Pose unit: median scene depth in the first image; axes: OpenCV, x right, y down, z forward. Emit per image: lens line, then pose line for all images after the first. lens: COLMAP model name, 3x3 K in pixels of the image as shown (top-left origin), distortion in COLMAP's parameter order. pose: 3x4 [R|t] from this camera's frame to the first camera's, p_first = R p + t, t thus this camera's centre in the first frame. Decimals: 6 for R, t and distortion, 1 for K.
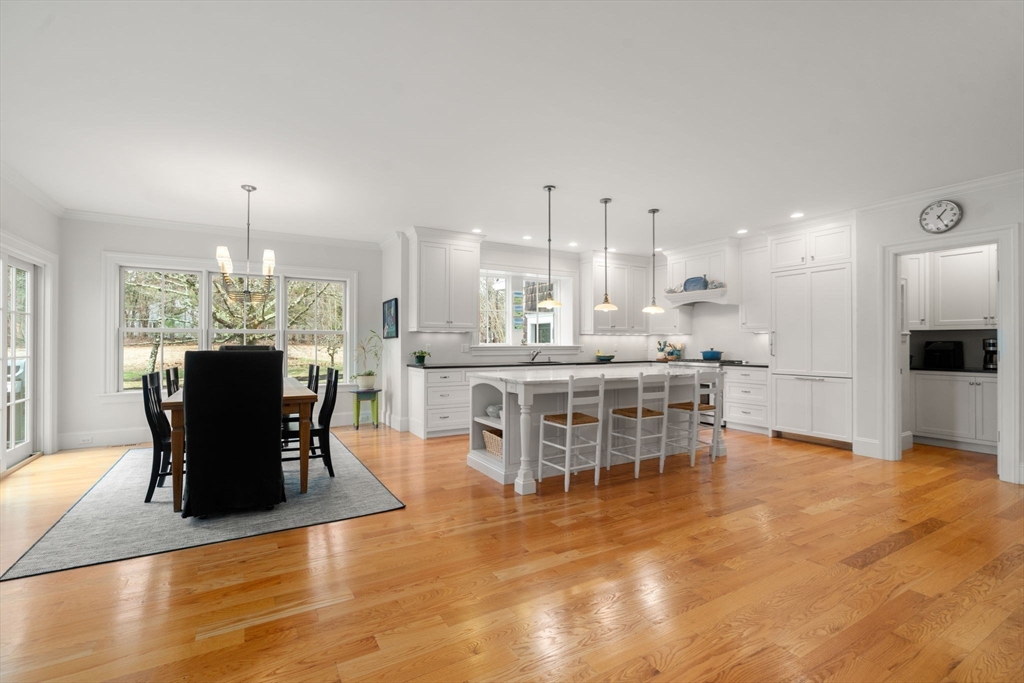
lens RADIAL K [[462.9, 0, 503.9], [0, 462.9, 339.5], [0, 0, 1]] dist [-0.003164, 0.001826]
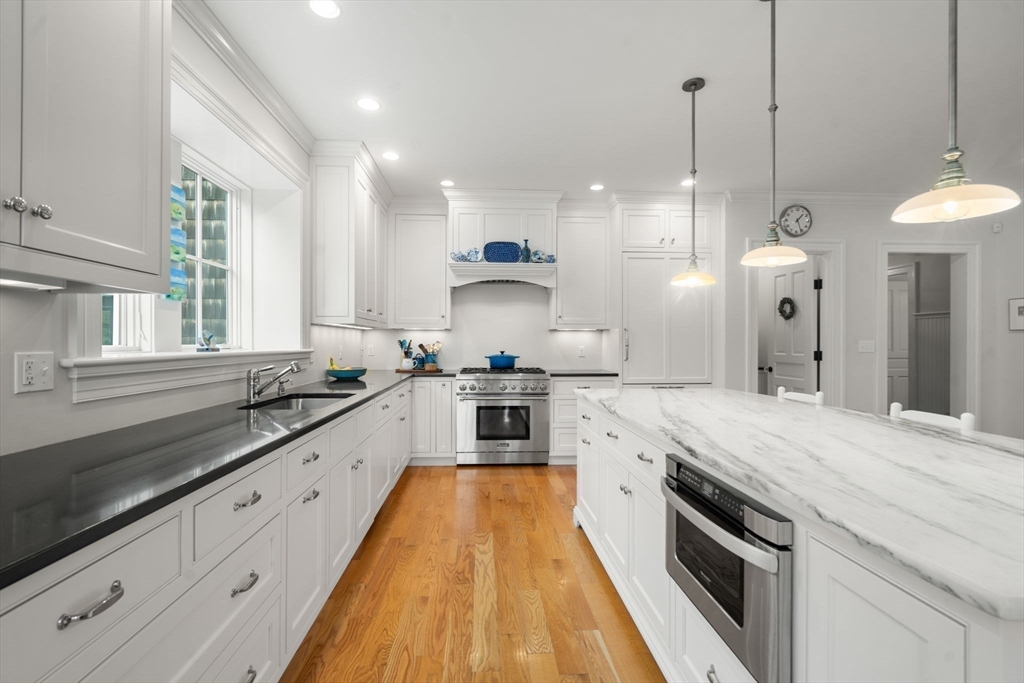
lens RADIAL K [[462.9, 0, 506.9], [0, 462.9, 339.6], [0, 0, 1]] dist [-0.003164, 0.001826]
pose [[0.440606, 0.006272, 0.897679, -0.170538], [-0.007857, 0.999964, -0.003130, 0.004220], [-0.897666, -0.005674, 0.440639, 0.747932]]
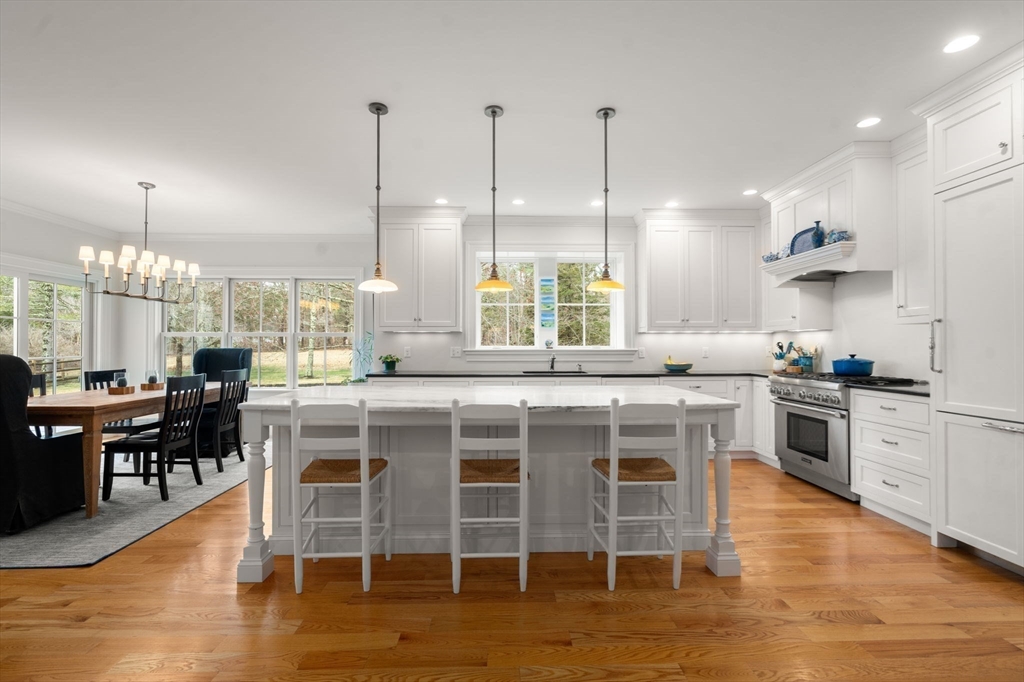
lens RADIAL K [[462.9, 0, 503.7], [0, 462.9, 338.6], [0, 0, 1]] dist [-0.003164, 0.001826]
pose [[0.876056, -0.008257, -0.482138, 0.378597], [0.004597, 0.999951, -0.008771, 0.003111], [0.482187, 0.005468, 0.876051, 0.345162]]
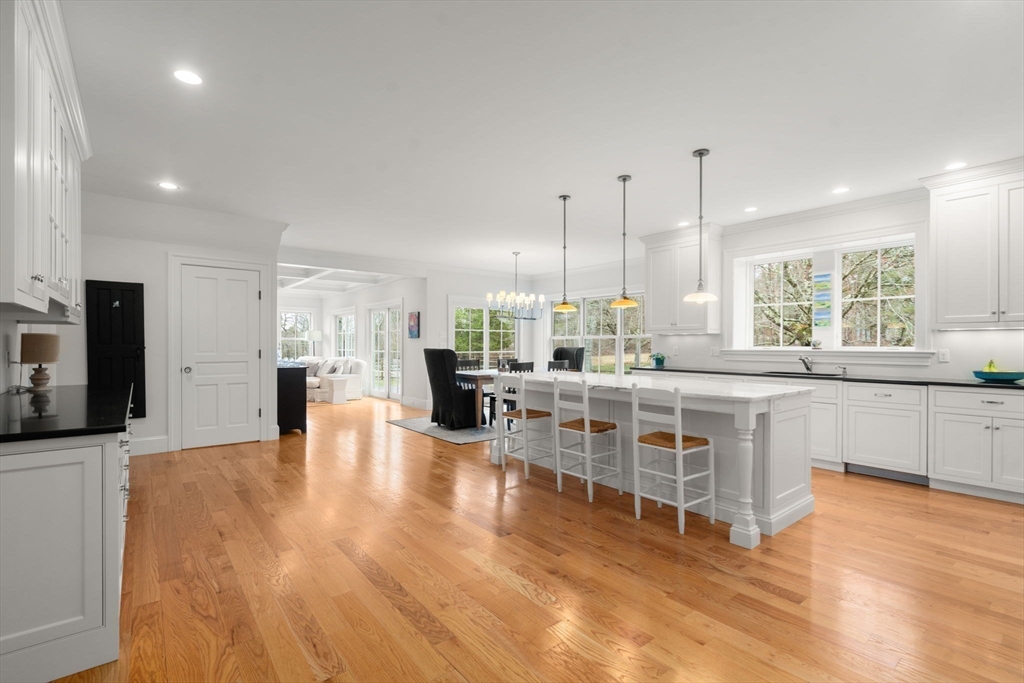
lens RADIAL K [[462.9, 0, 508.2], [0, 462.9, 349.1], [0, 0, 1]] dist [-0.003164, 0.001826]
pose [[0.147824, 0.009189, -0.988971, 0.747425], [0.005444, 0.999934, 0.010104, 0.002822], [0.988999, -0.006877, 0.147764, 0.481621]]
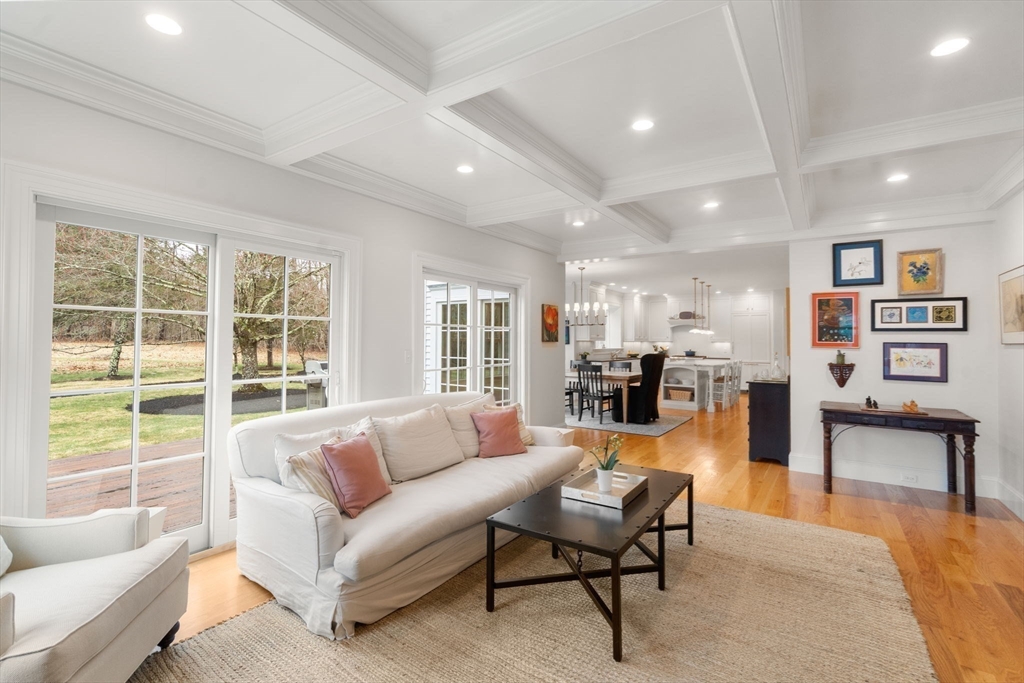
lens RADIAL K [[462.9, 0, 512.2], [0, 462.9, 333.5], [0, 0, 1]] dist [-0.003164, 0.001826]
pose [[0.895590, 0.014628, 0.444640, -1.104458], [-0.012286, 0.999891, -0.008148, -0.023409], [-0.444711, 0.001834, 0.895672, -0.382350]]
